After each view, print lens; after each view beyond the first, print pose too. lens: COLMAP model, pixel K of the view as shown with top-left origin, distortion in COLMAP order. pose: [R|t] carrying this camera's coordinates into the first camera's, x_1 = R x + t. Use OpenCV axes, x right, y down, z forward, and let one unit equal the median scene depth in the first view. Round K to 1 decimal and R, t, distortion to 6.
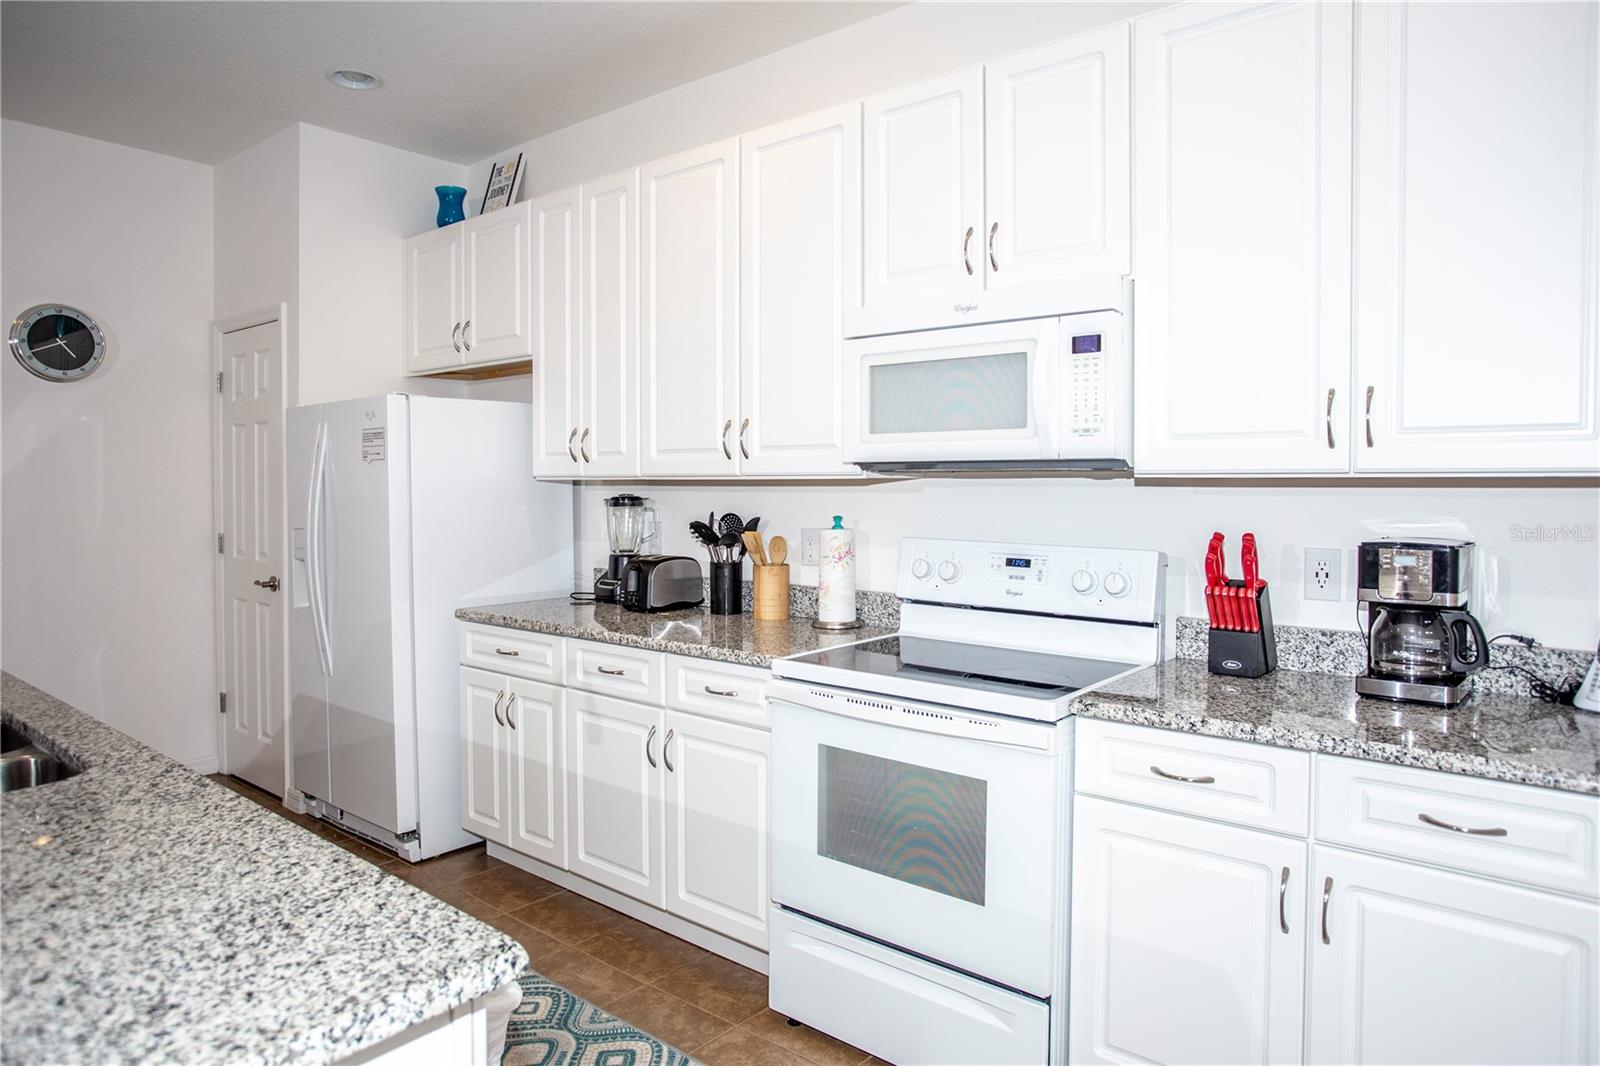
lens RADIAL K [[1001.1, 0, 819.5], [0, 1001.1, 496.6], [0, 0, 1]] dist [-0.072336, 0.002159]
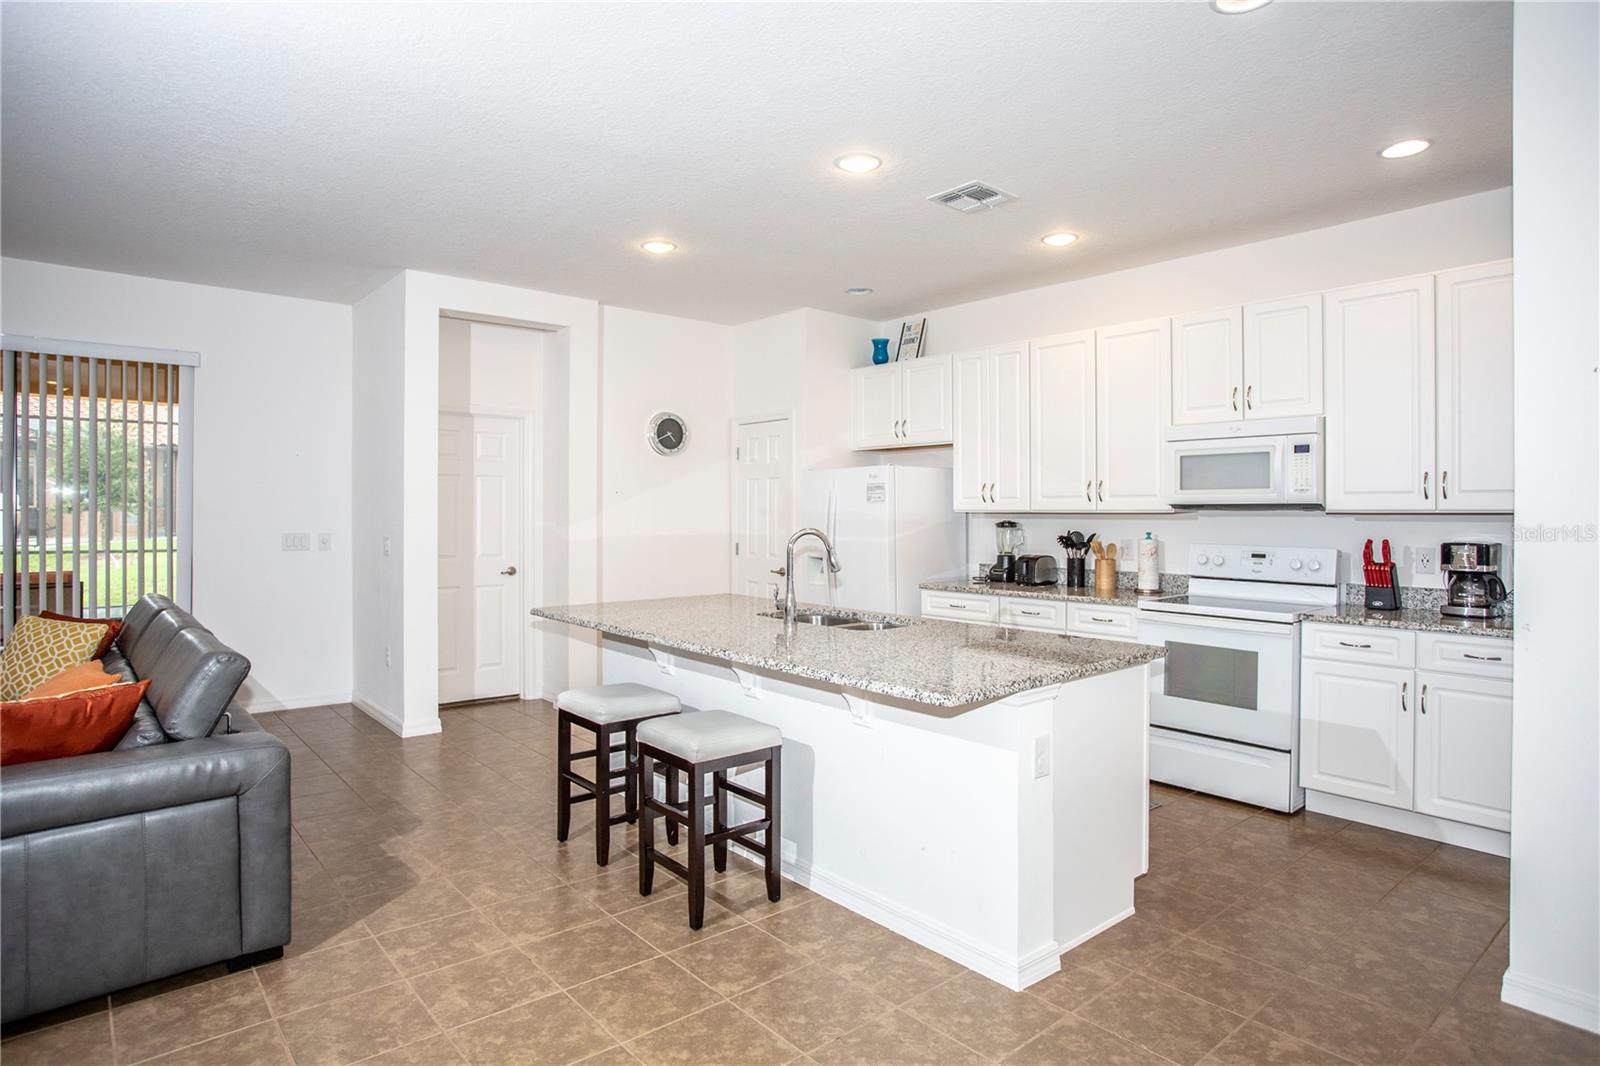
lens RADIAL K [[906.3, 0, 817.9], [0, 906.3, 511.4], [0, 0, 1]] dist [-0.044468, 0.006328]
pose [[0.986364, 0.001140, -0.164572, -0.366851], [-0.003678, 0.999879, -0.015121, 0.009256], [0.164535, 0.015520, 0.986249, -0.881265]]
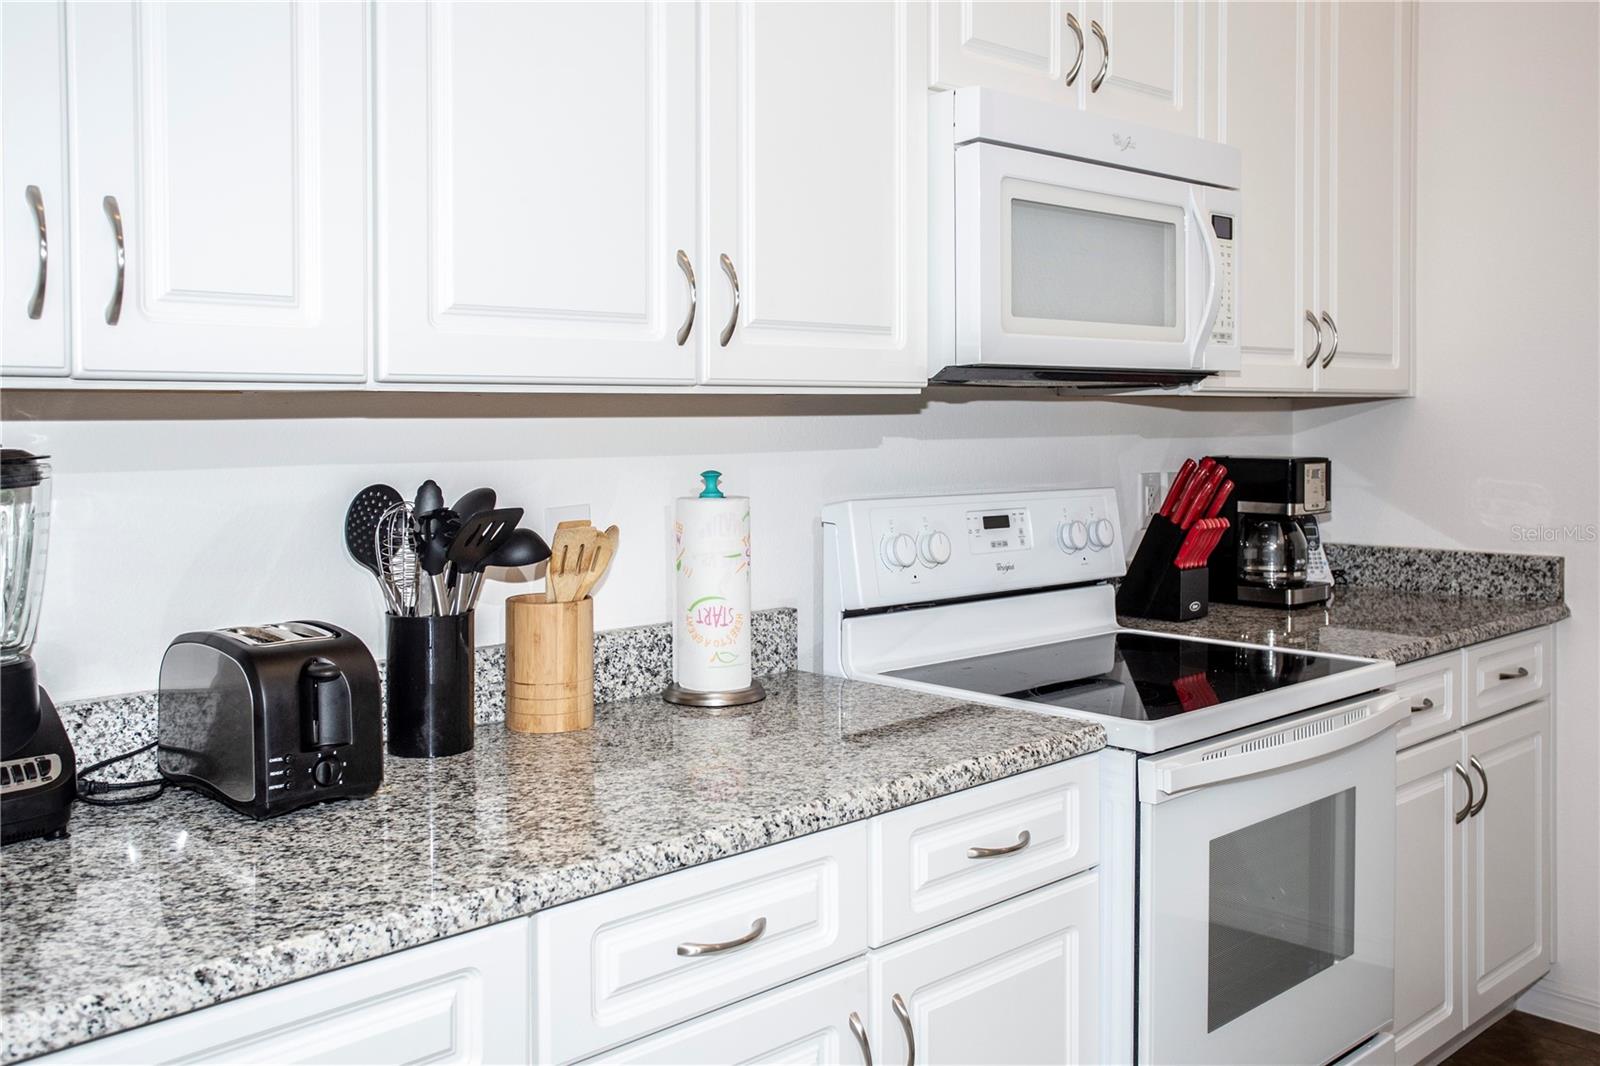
lens RADIAL K [[1501.6, 0, 777.0], [0, 1501.6, 440.3], [0, 0, 1]] dist [-0.023657, 0.000000]
pose [[0.120227, -0.021869, 0.992506, -0.828128], [0.017635, 0.999647, 0.019890, -0.011213], [-0.992590, 0.015111, 0.120570, 1.039647]]
